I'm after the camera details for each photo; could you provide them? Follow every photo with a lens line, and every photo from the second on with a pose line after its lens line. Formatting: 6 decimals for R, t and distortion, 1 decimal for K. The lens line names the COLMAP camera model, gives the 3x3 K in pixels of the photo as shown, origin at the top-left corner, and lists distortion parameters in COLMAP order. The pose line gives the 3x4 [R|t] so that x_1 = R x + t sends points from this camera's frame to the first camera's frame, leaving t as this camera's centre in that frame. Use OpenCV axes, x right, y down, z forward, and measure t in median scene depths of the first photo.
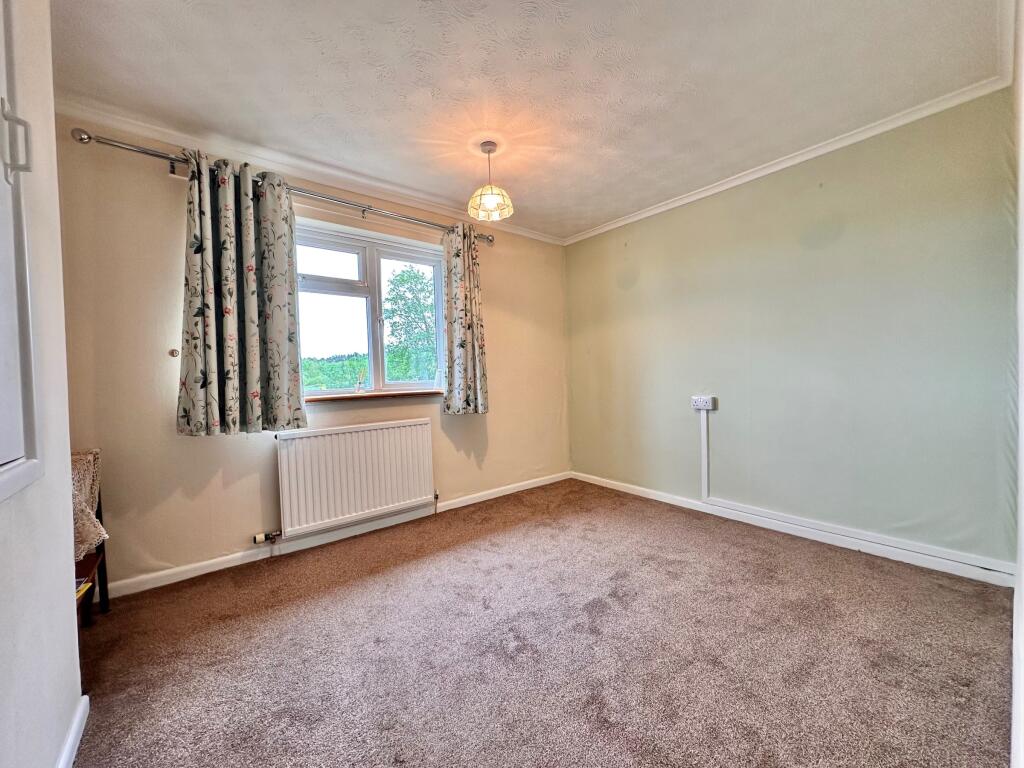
lens RADIAL K [[411.5, 0, 511.8], [0, 411.5, 381.7], [0, 0, 1]] dist [0.001079, 0.000557]
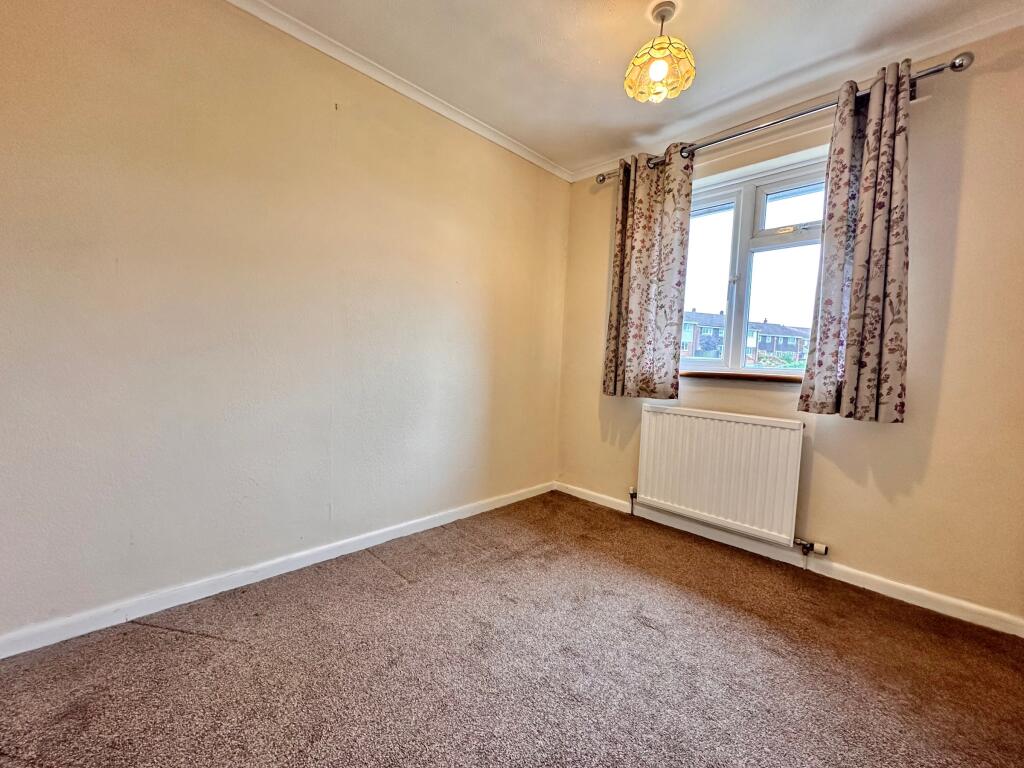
lens RADIAL K [[411.5, 0, 510.1], [0, 411.5, 388.9], [0, 0, 1]] dist [0.001079, 0.000557]
pose [[0.104001, 0.093081, -0.990212, 0.402317], [-0.080601, 0.993125, 0.084889, 0.026023], [0.991306, 0.070984, 0.110788, 0.492329]]
